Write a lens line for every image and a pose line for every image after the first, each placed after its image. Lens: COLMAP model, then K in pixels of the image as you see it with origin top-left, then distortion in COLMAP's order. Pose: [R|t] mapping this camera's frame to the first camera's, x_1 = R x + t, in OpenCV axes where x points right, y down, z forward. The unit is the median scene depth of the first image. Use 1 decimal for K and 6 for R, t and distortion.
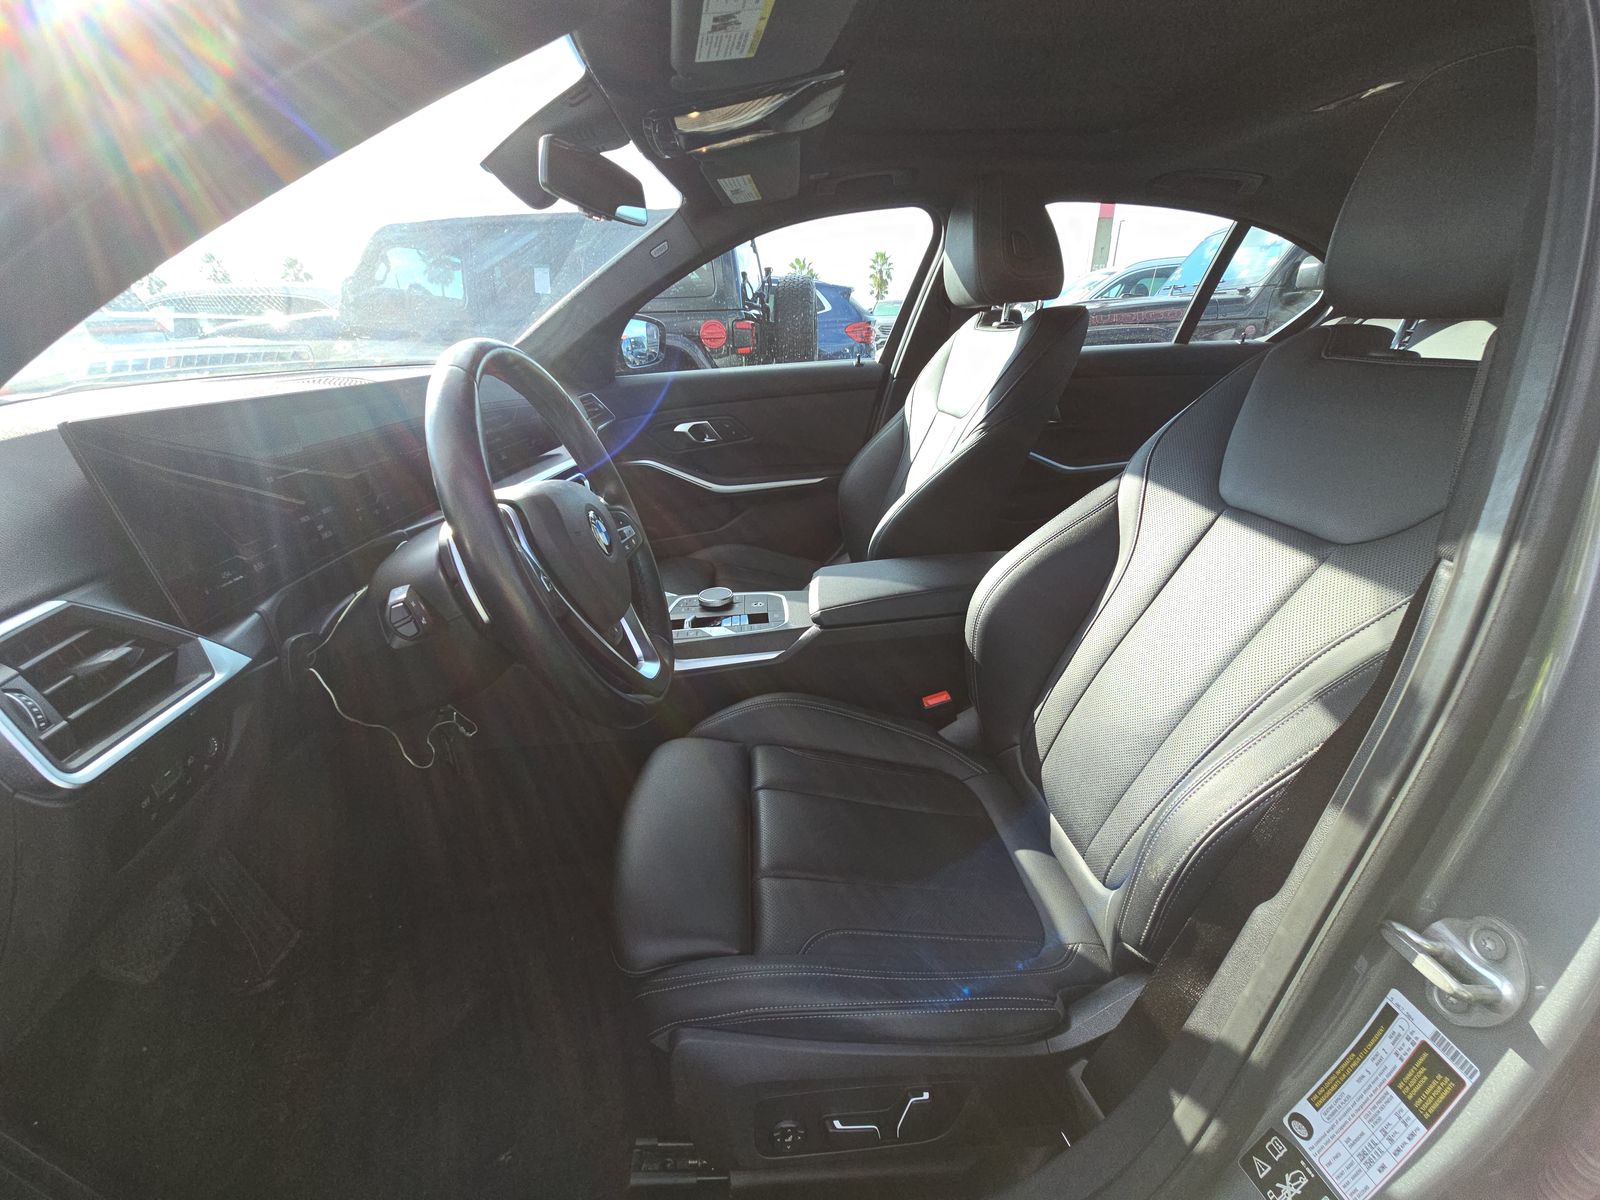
lens RADIAL K [[662.6, 0, 802.6], [0, 662.6, 605.8], [0, 0, 1]] dist [-0.000519, -0.000939]
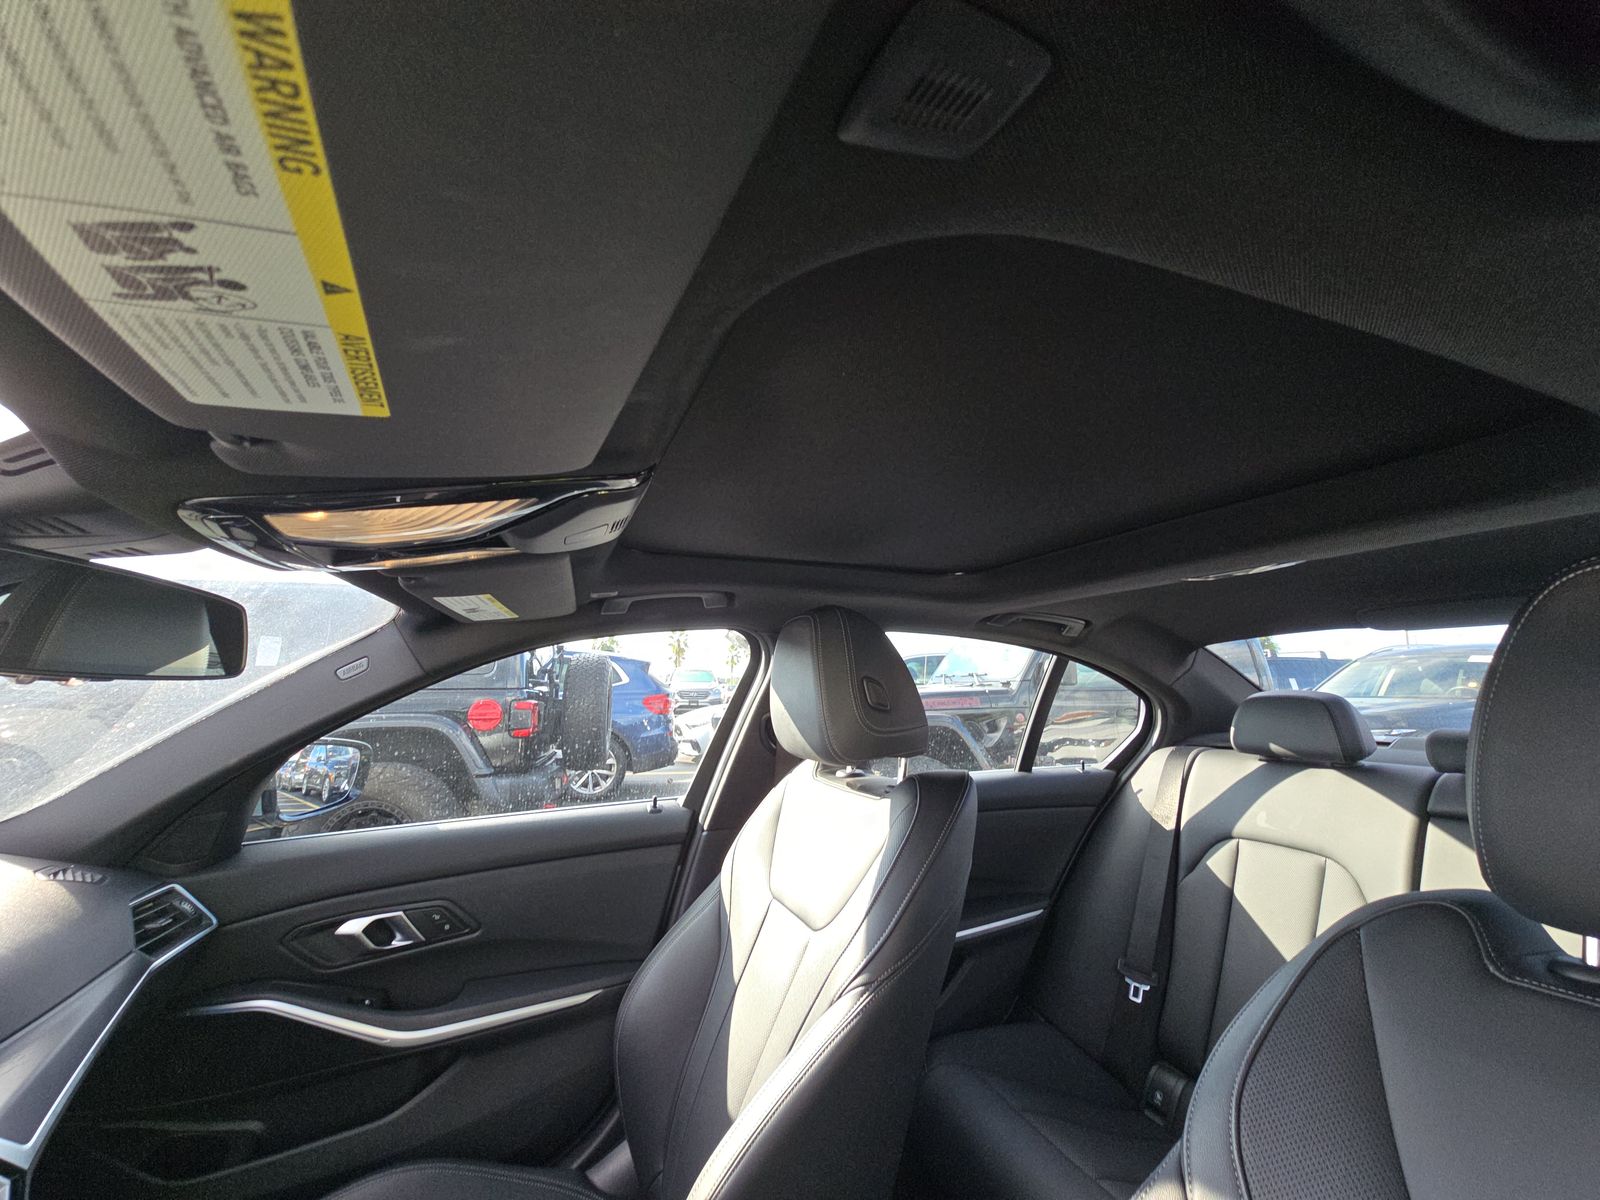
lens RADIAL K [[662.6, 0, 804.4], [0, 662.6, 600.6], [0, 0, 1]] dist [-0.000519, -0.000939]
pose [[0.956400, 0.061954, 0.285414, 0.020465], [0.090331, 0.866579, -0.490796, -0.194587], [-0.277741, 0.495179, 0.823200, 0.248247]]
